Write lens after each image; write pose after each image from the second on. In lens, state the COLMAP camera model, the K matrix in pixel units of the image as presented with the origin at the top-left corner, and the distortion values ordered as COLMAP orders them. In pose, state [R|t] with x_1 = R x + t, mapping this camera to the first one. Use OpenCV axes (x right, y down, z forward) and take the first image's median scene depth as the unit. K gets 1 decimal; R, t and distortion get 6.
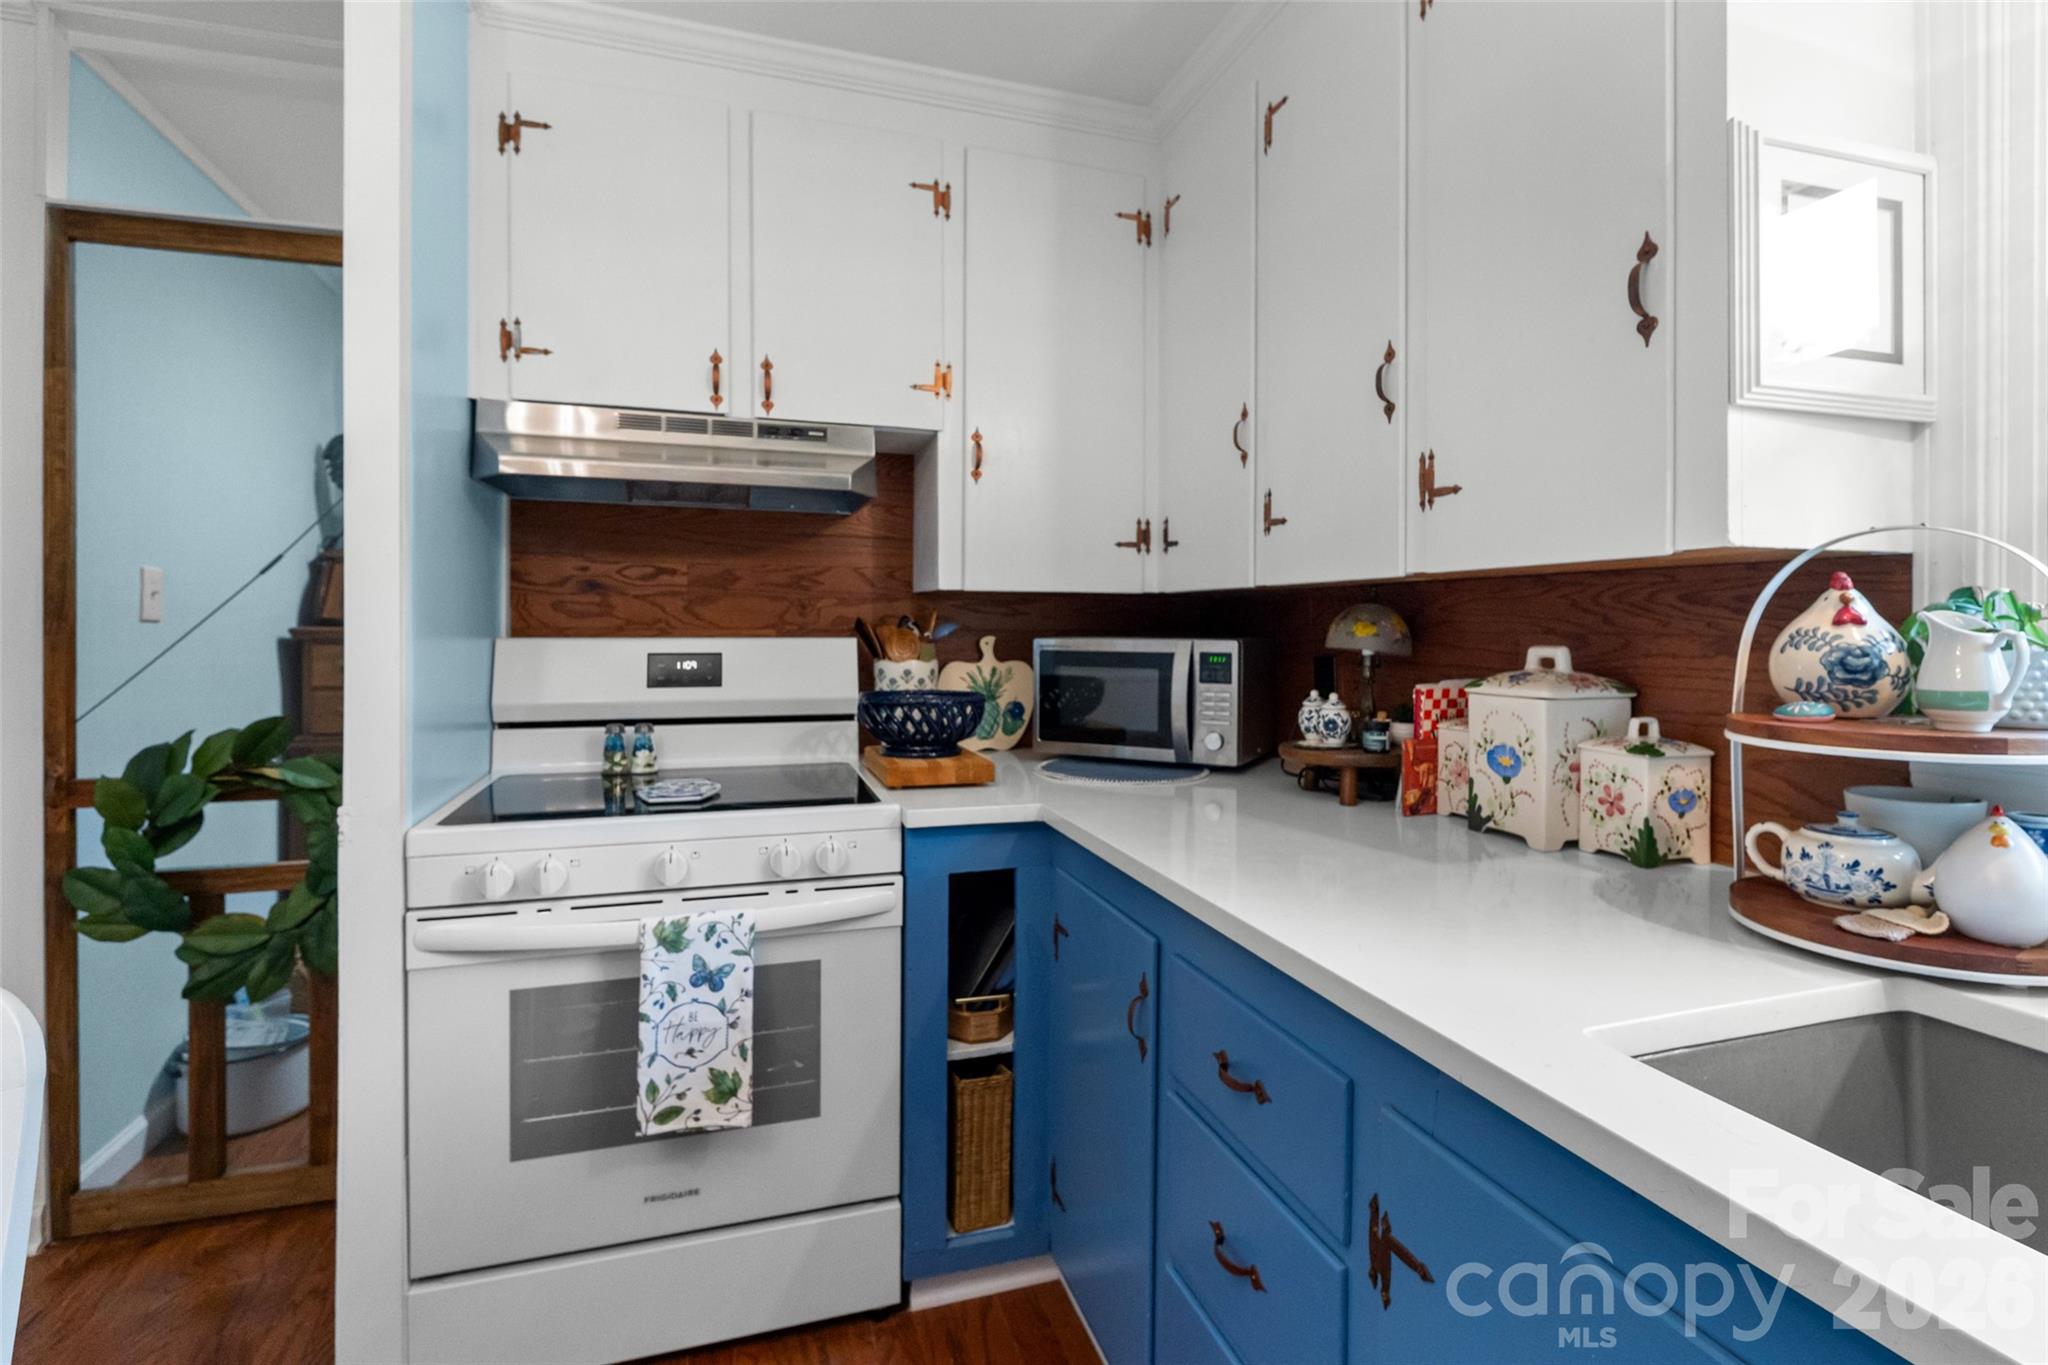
lens RADIAL K [[969.7, 0, 1035.6], [0, 969.7, 632.5], [0, 0, 1]] dist [-0.000554, 0.000306]
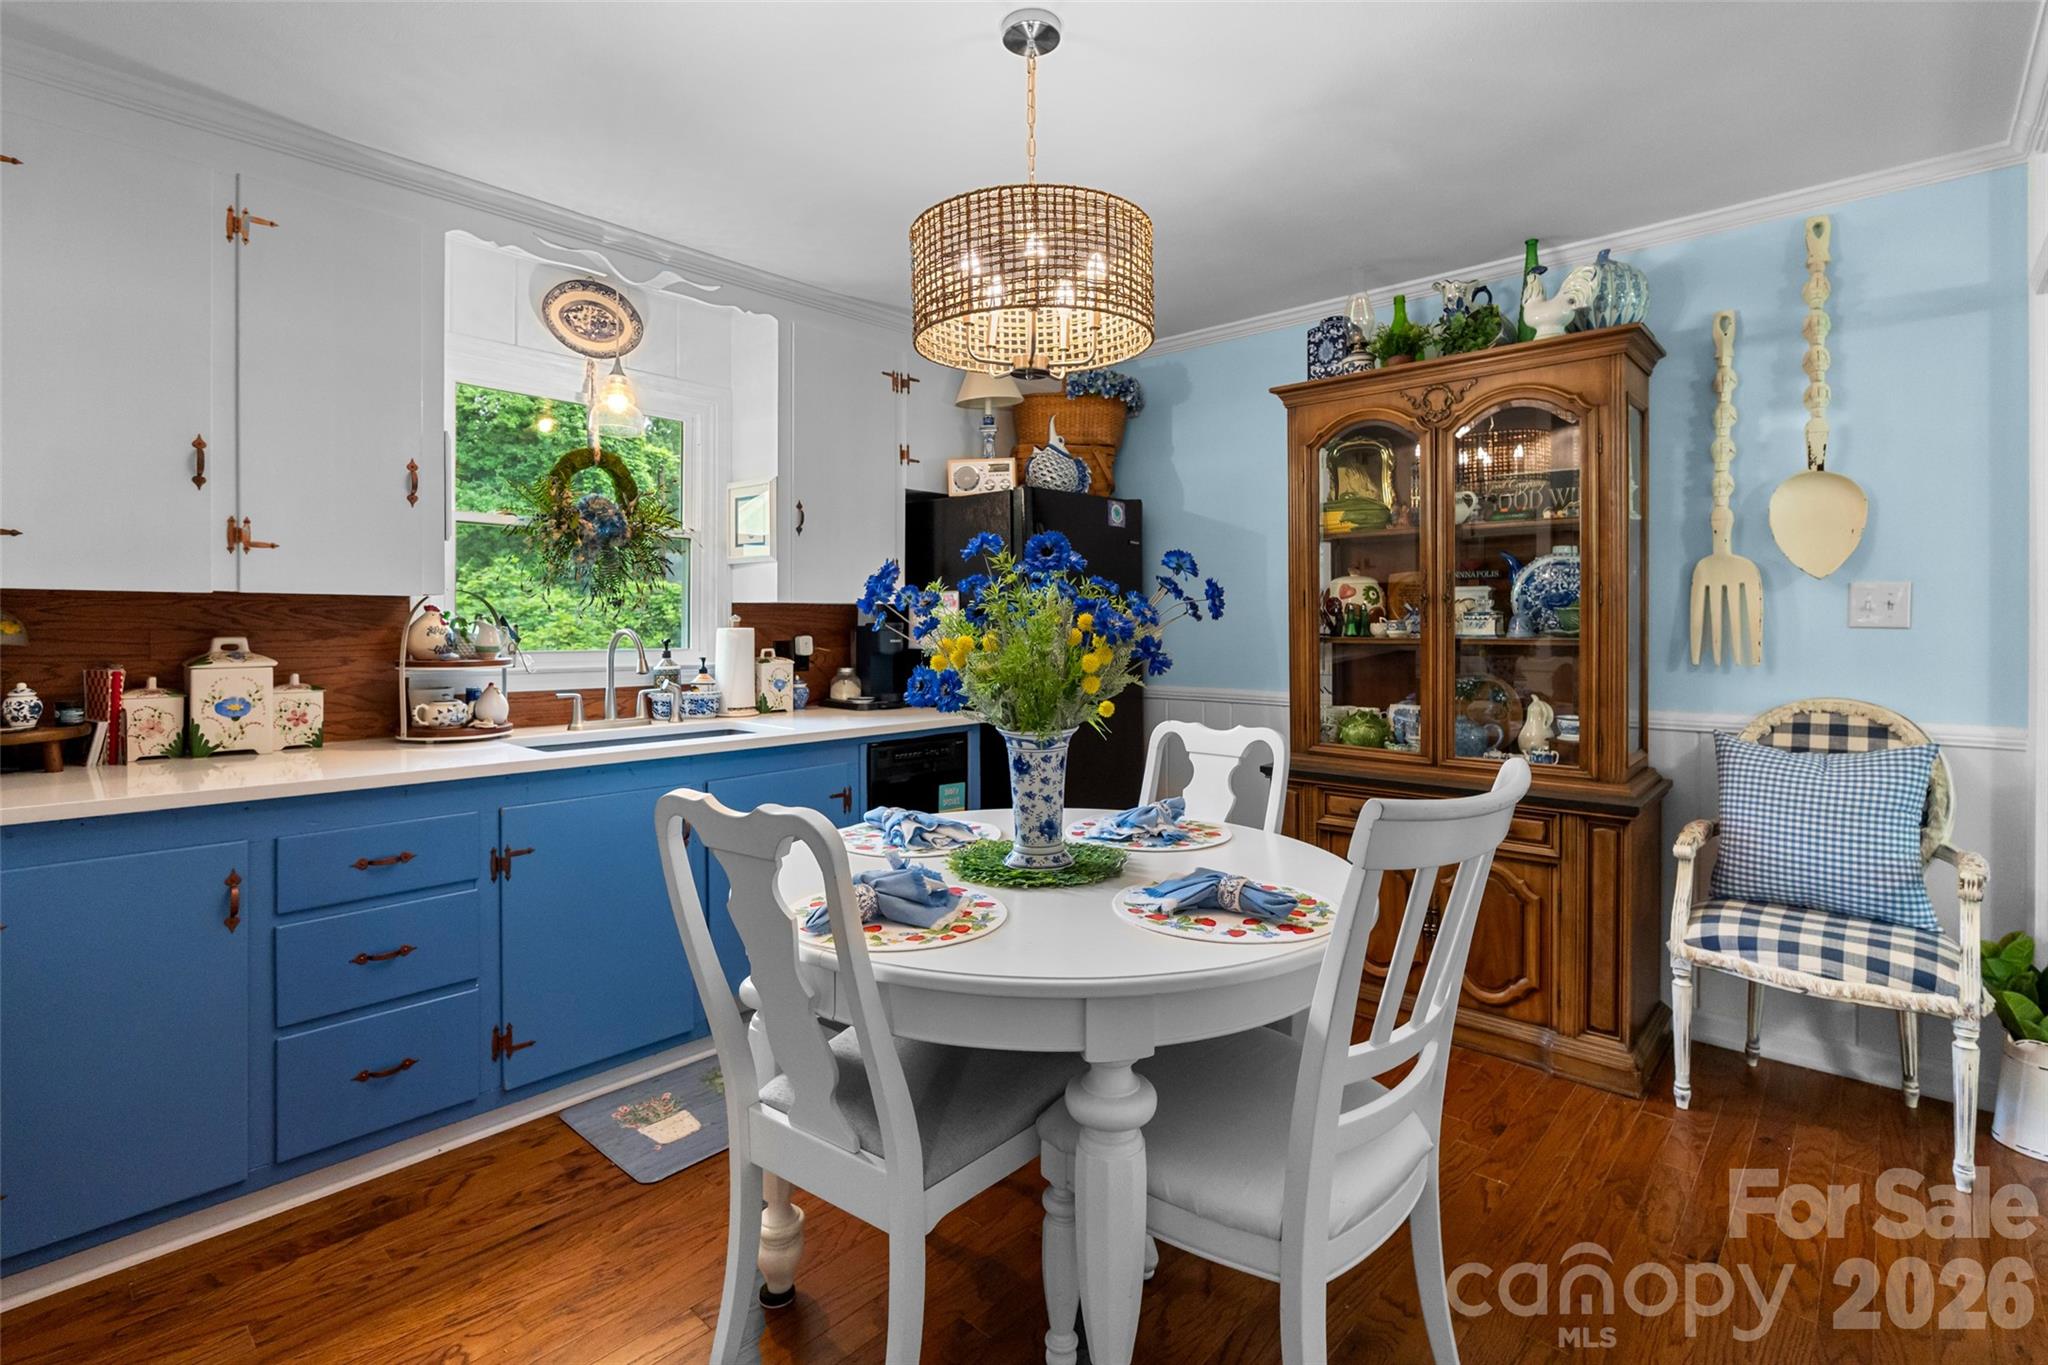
lens RADIAL K [[963.4, 0, 1021.4], [0, 963.4, 629.5], [0, 0, 1]] dist [-0.004733, 0.000094]
pose [[-0.499402, -0.008890, 0.866325, -1.668615], [0.000718, 0.999943, 0.010675, -0.016380], [-0.866370, 0.005953, -0.499367, 0.691814]]
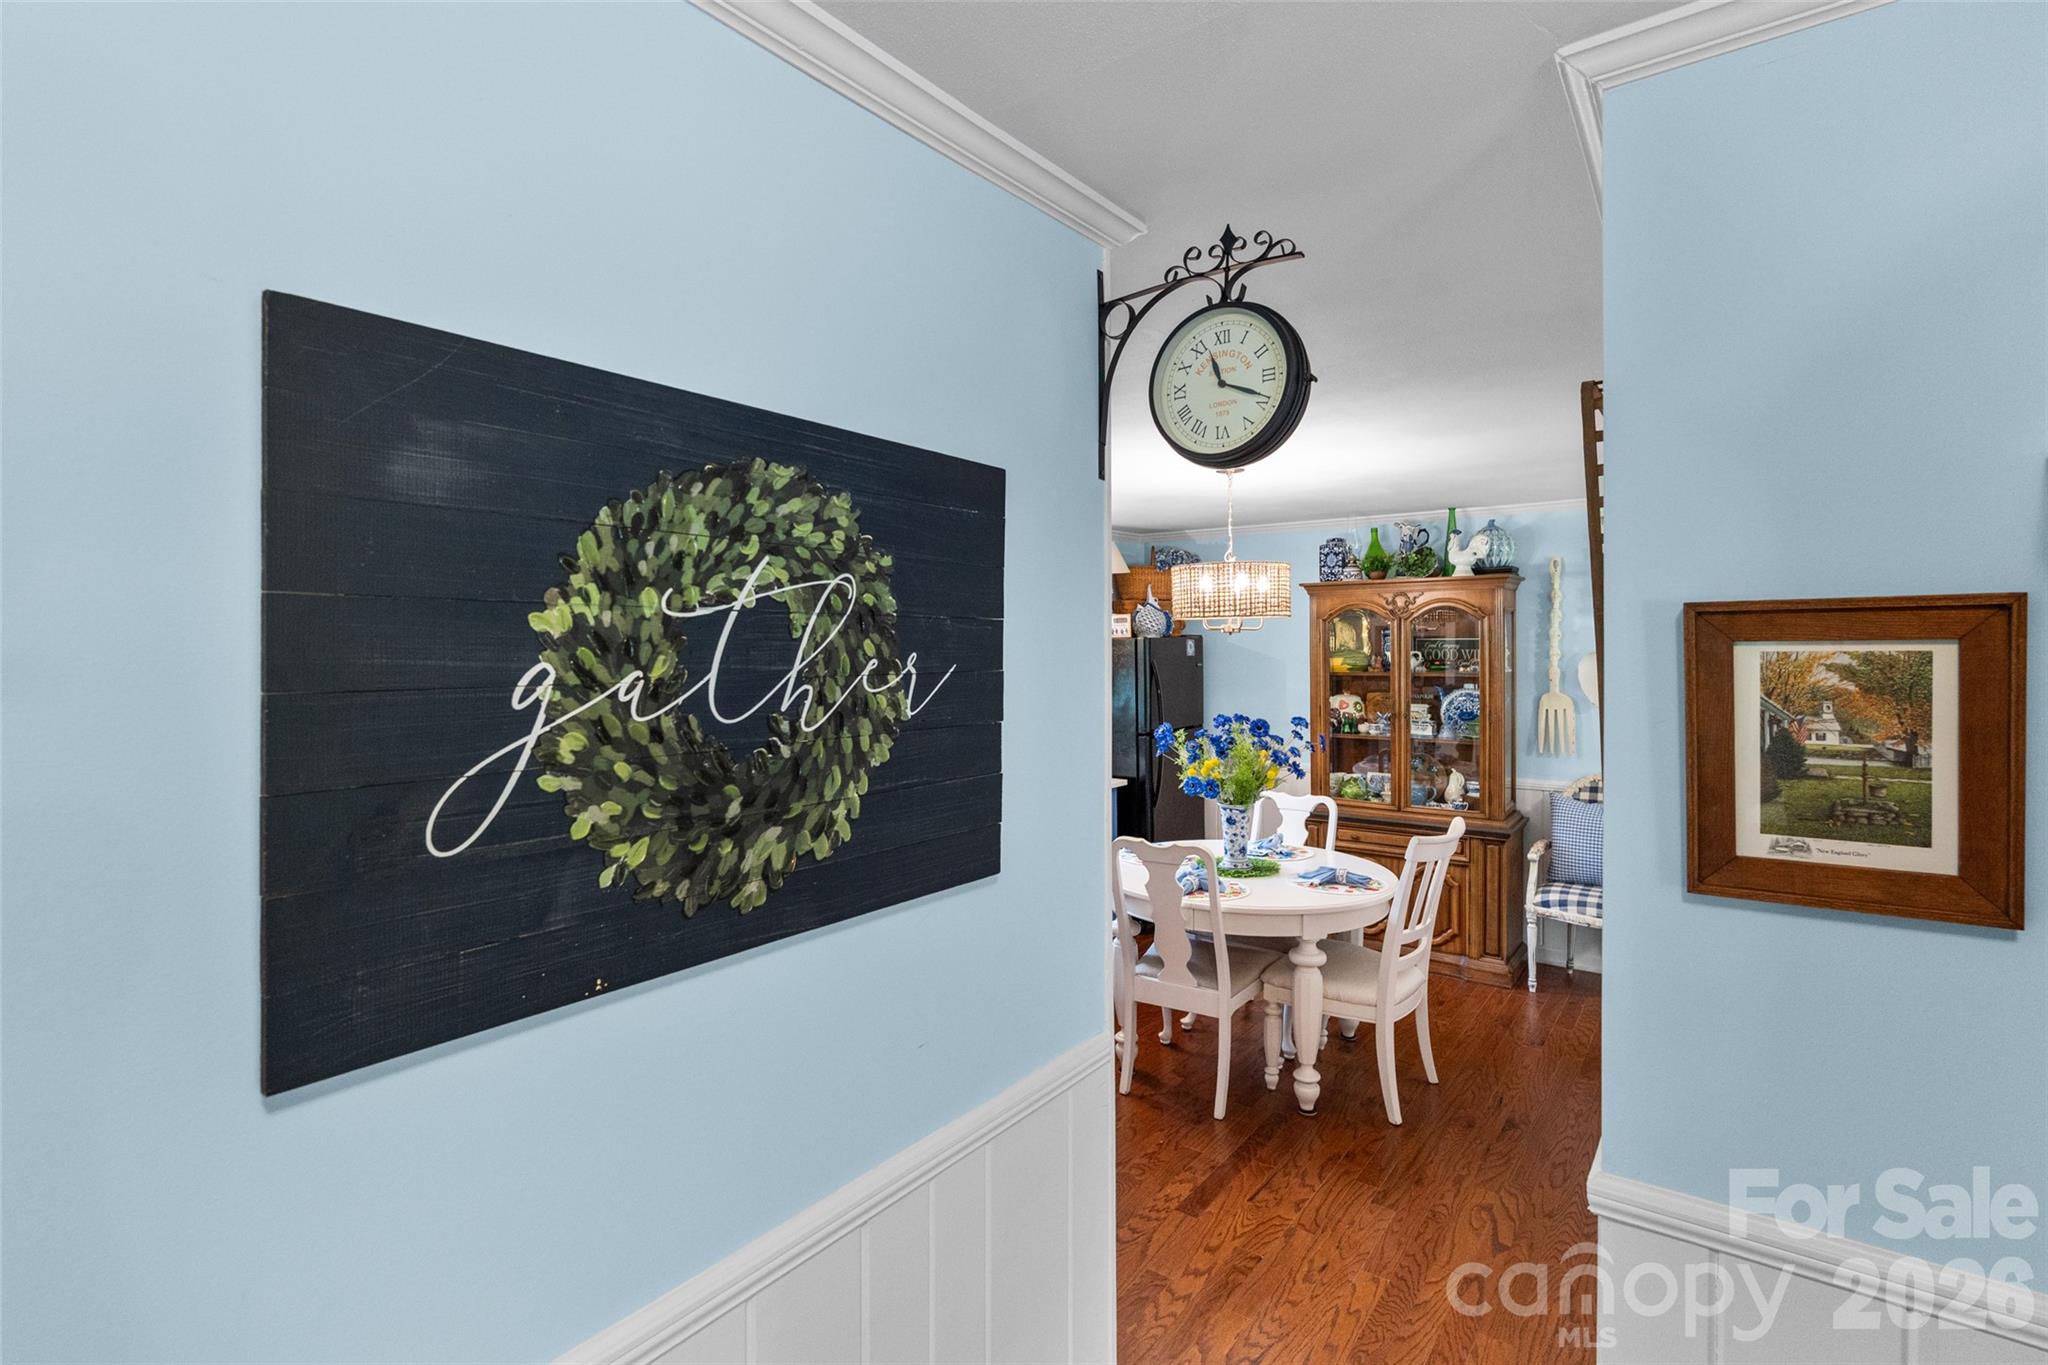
lens RADIAL K [[963.2, 0, 1015.9], [0, 963.2, 651.2], [0, 0, 1]] dist [-0.003235, -0.000400]
pose [[-0.574216, -0.004511, 0.818692, -2.472563], [-0.000623, 0.999987, 0.005073, -0.327071], [-0.818704, 0.002403, -0.574211, 2.183910]]
